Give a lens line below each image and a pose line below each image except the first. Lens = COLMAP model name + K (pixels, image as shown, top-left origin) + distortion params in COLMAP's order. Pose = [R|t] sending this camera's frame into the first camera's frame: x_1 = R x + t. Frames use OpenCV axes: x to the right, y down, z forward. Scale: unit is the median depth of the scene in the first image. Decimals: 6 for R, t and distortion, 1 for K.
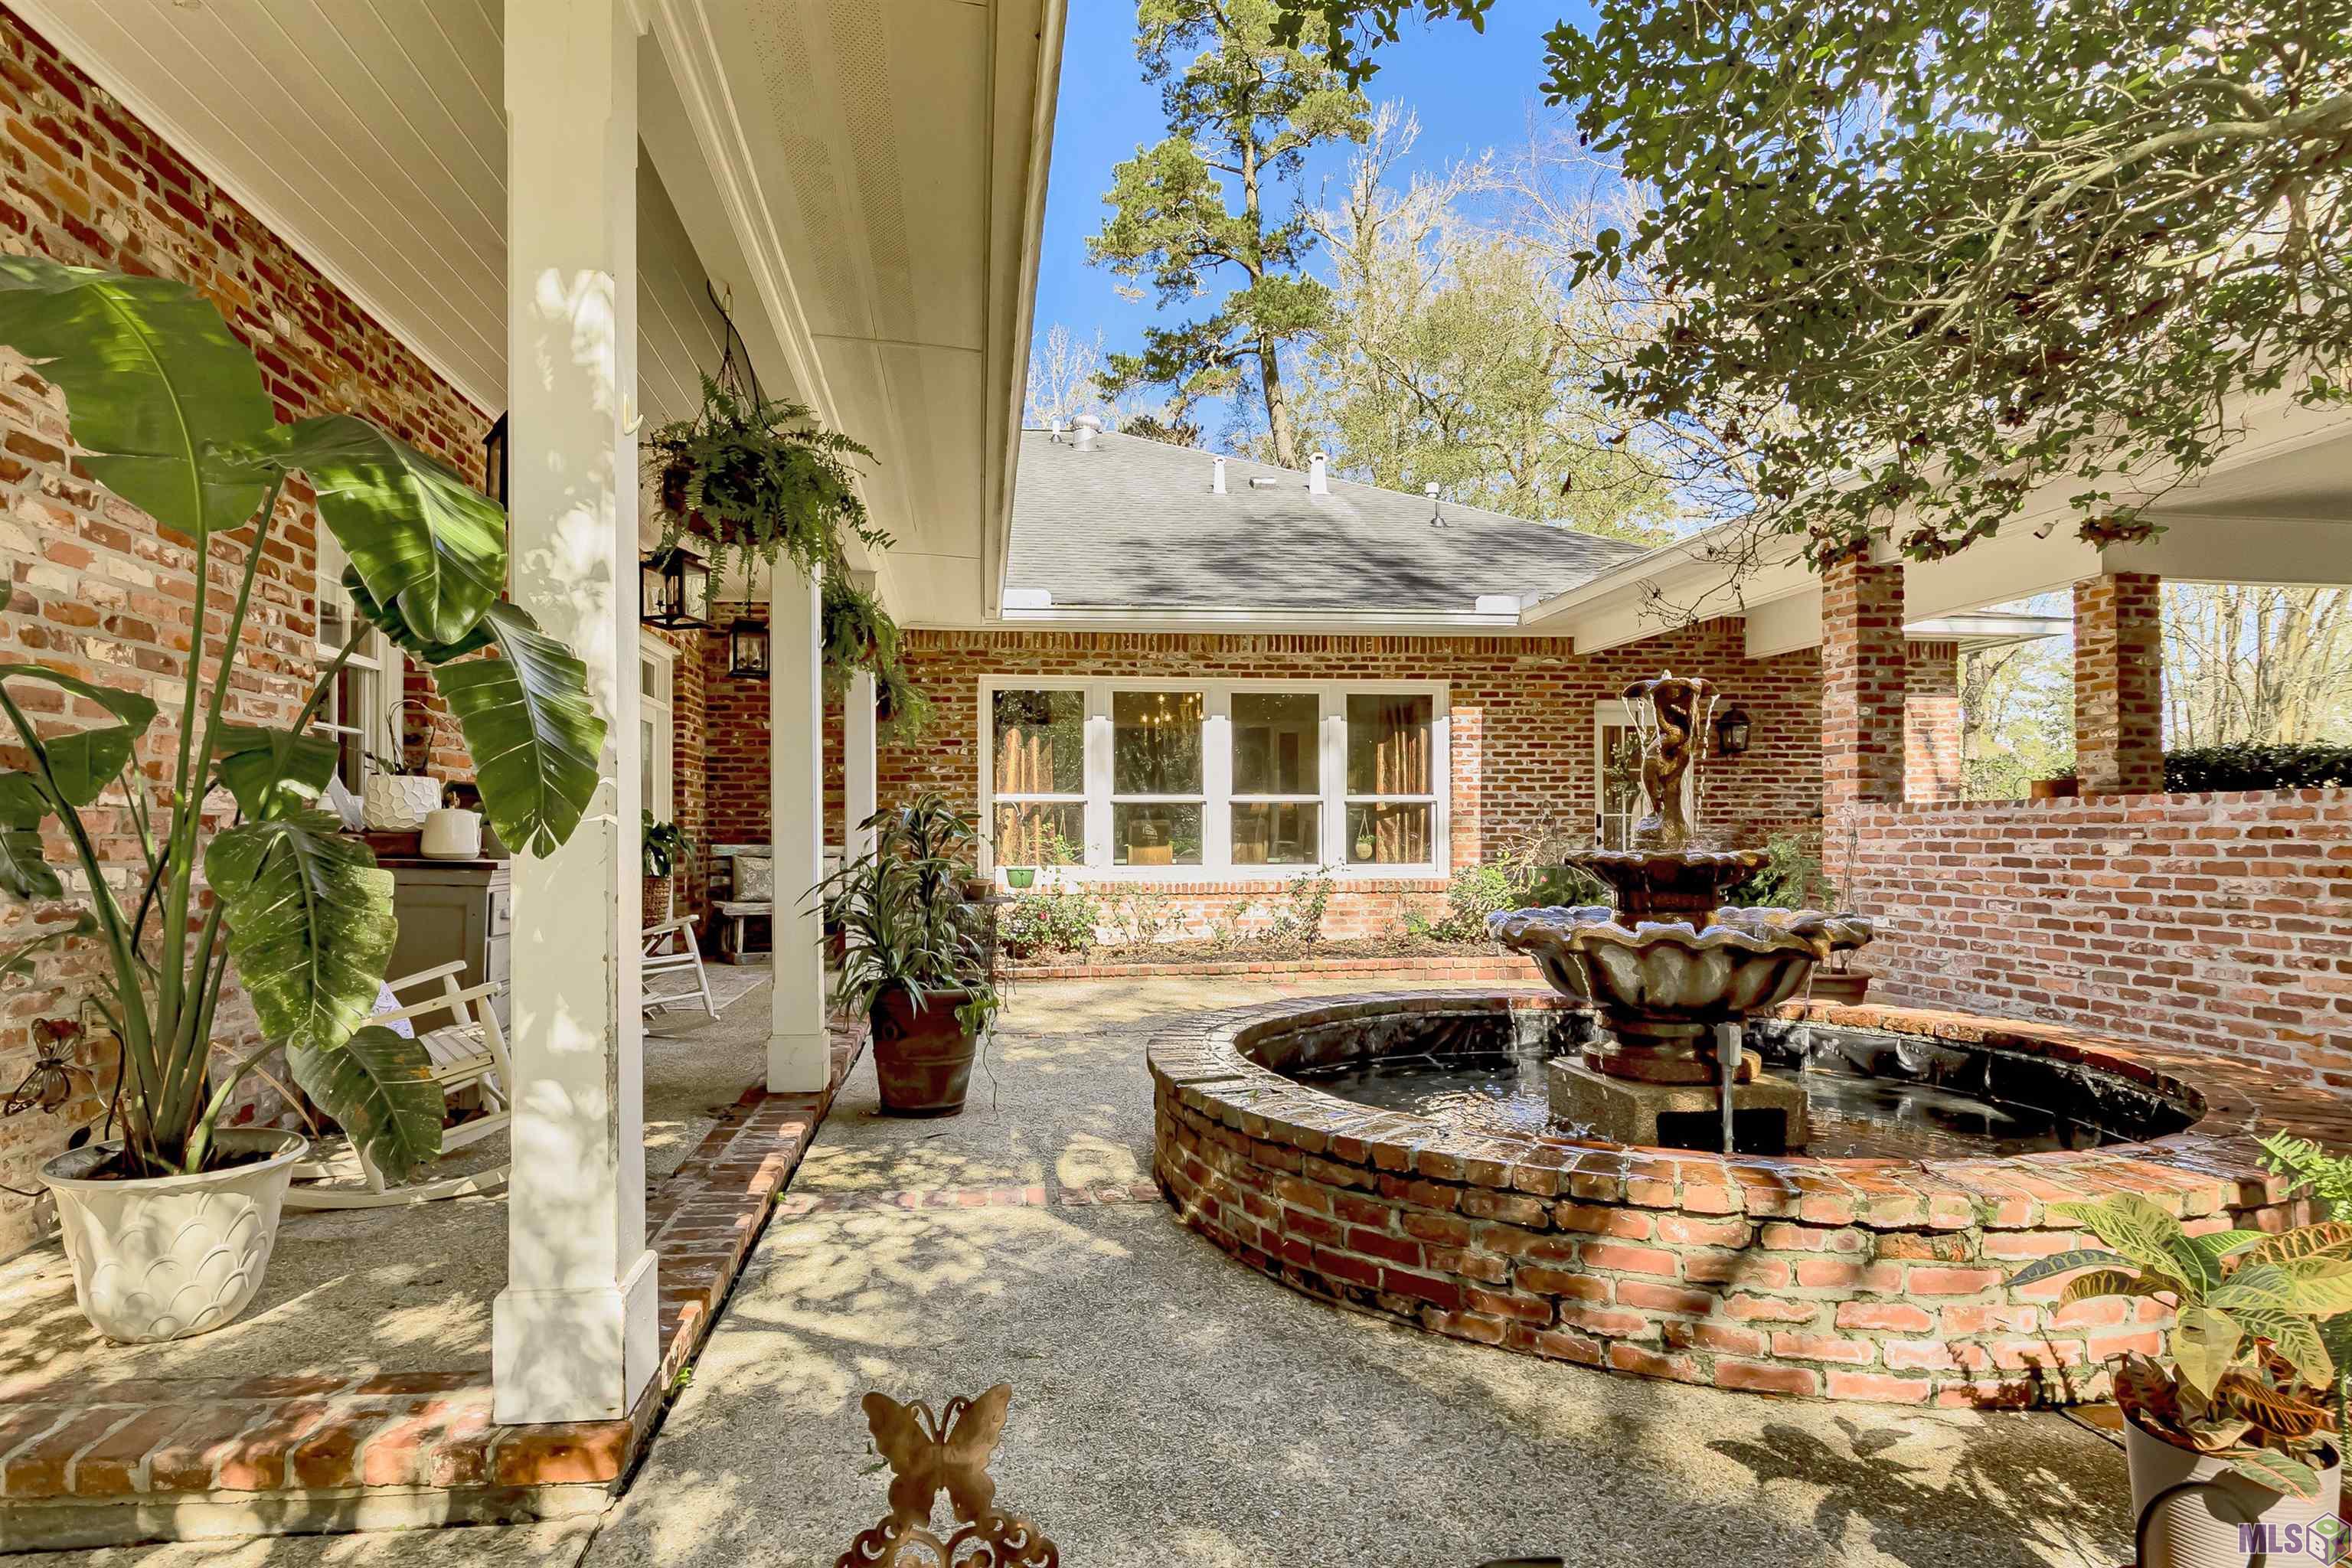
lens RADIAL K [[1245.2, 0, 1126.1], [0, 1245.2, 822.1], [0, 0, 1]] dist [0.000160, 0.000142]
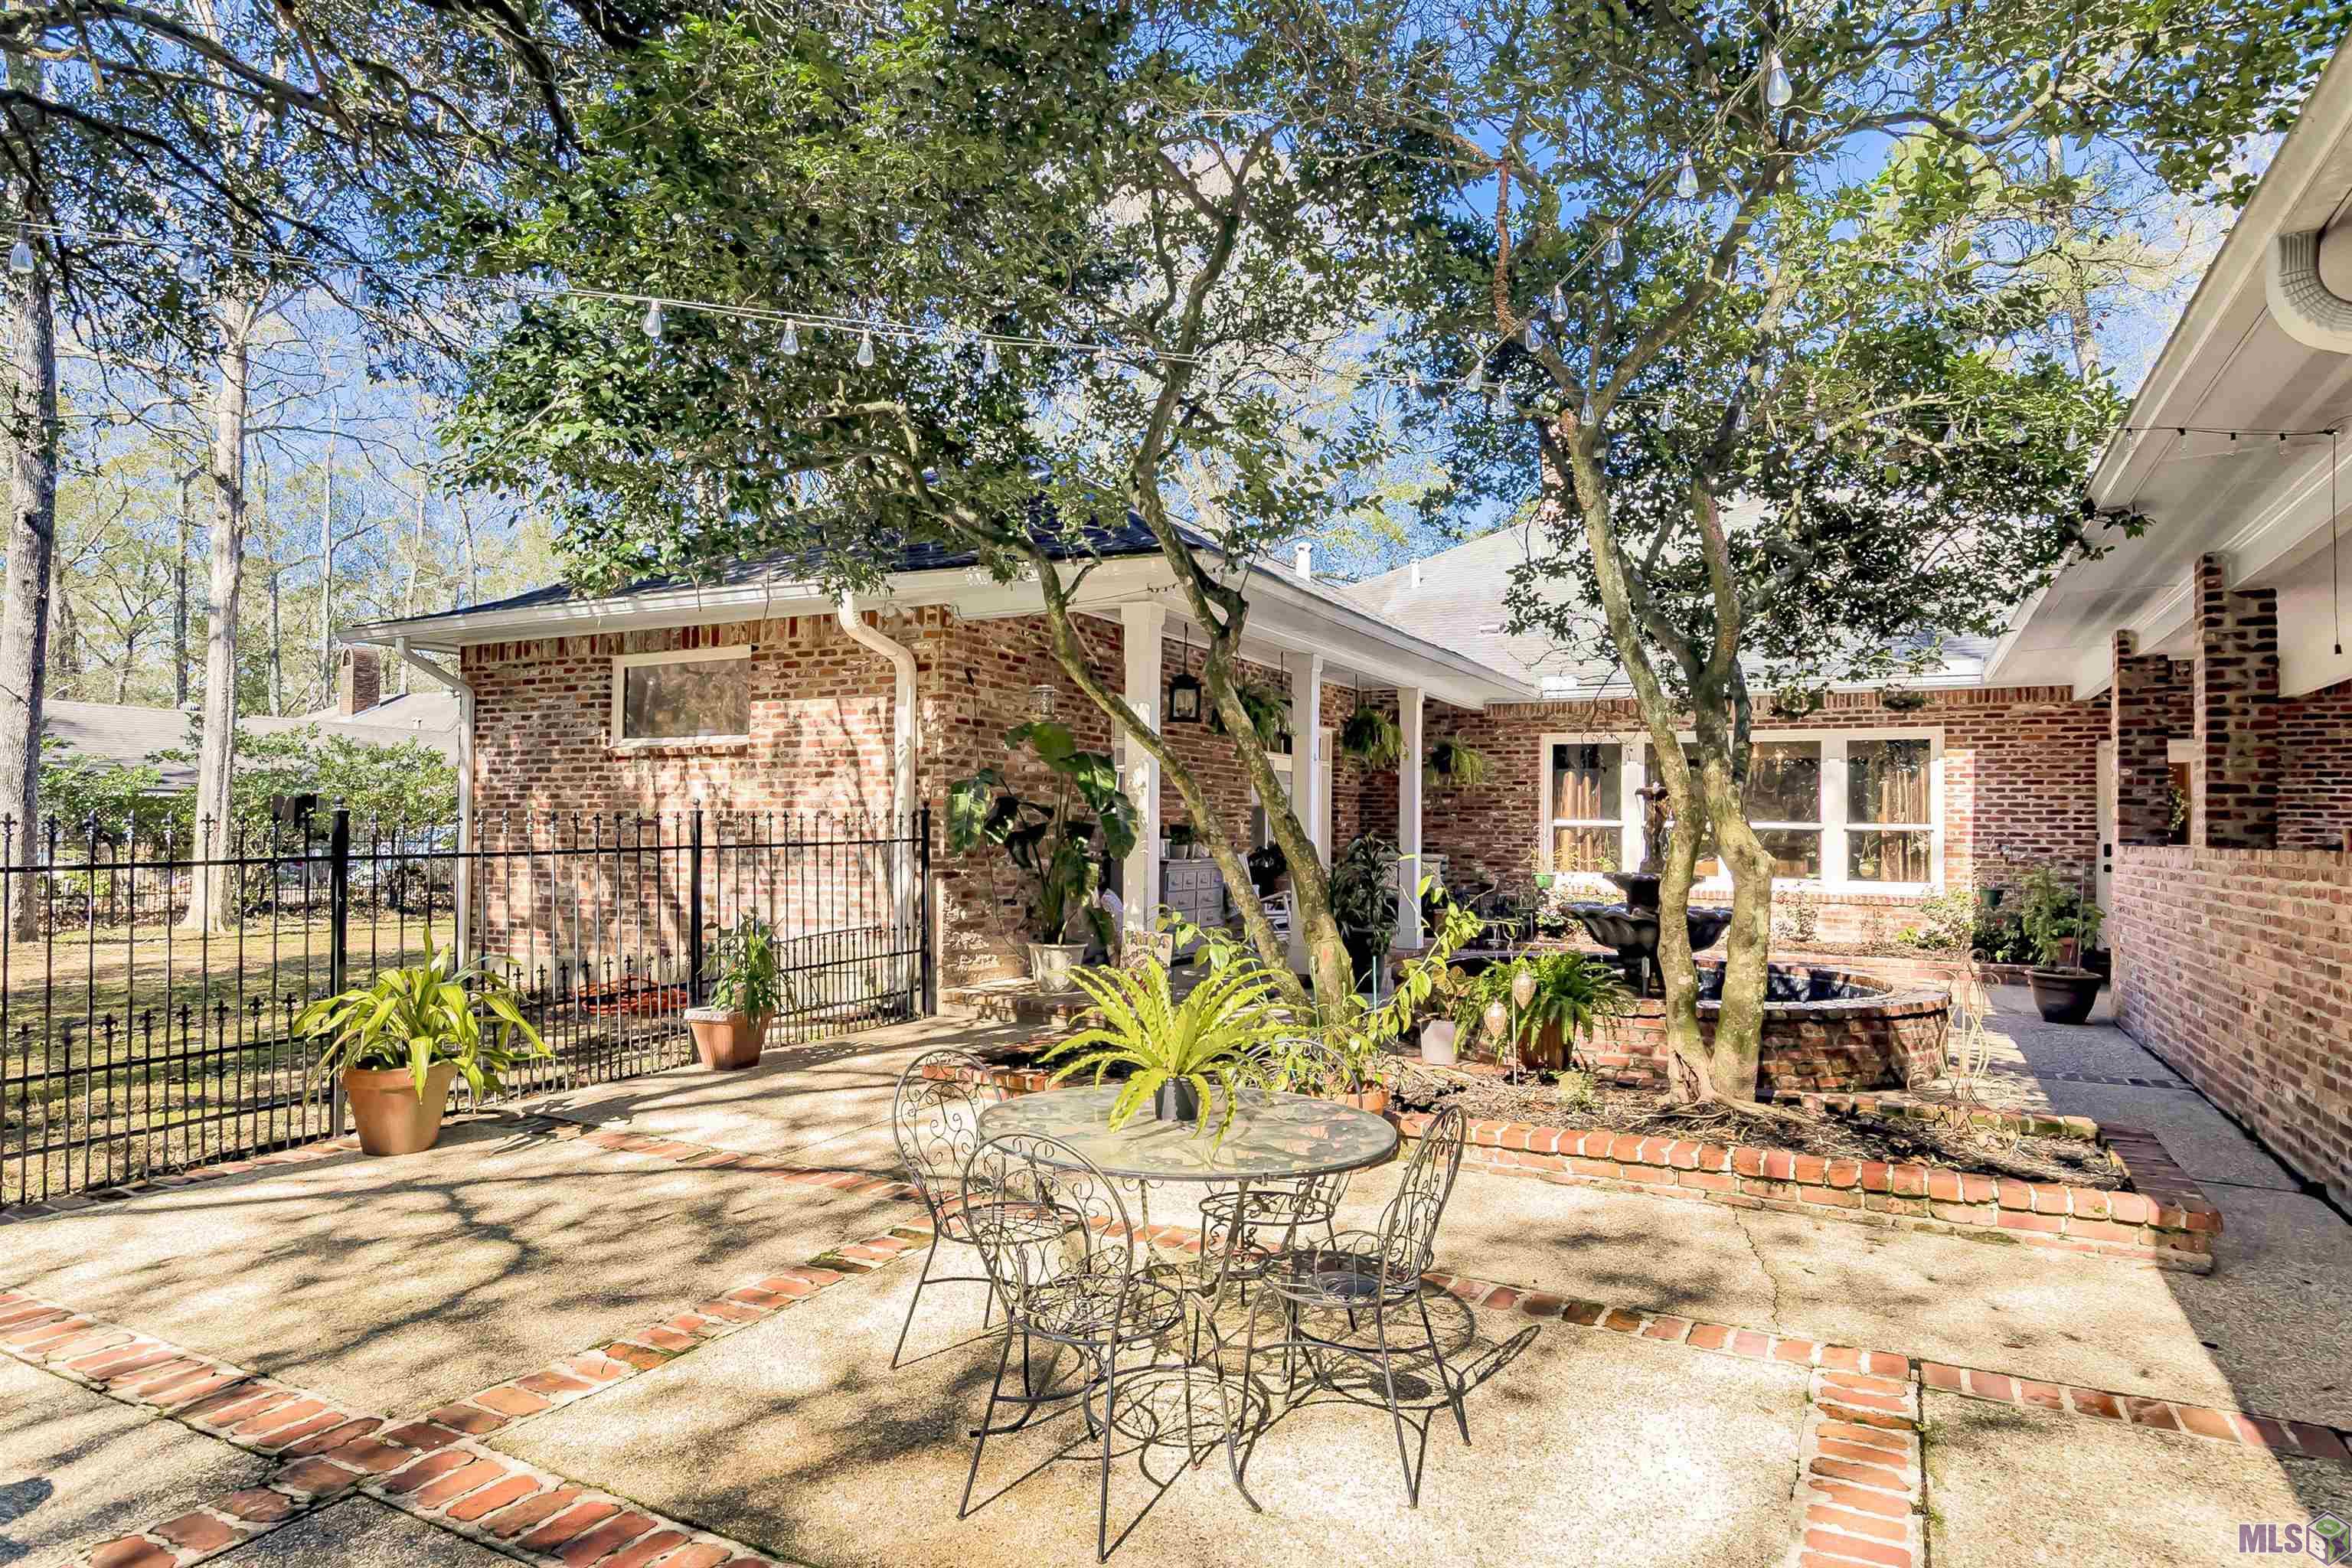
lens RADIAL K [[1351.1, 0, 1176.0], [0, 1351.1, 784.0], [0, 0, 1]] dist [-0.016662, 0.000451]
pose [[0.822454, -0.000932, -0.568831, 0.385198], [-0.013665, 0.999678, -0.021396, -0.023376], [0.568667, 0.025370, 0.822176, -0.446486]]
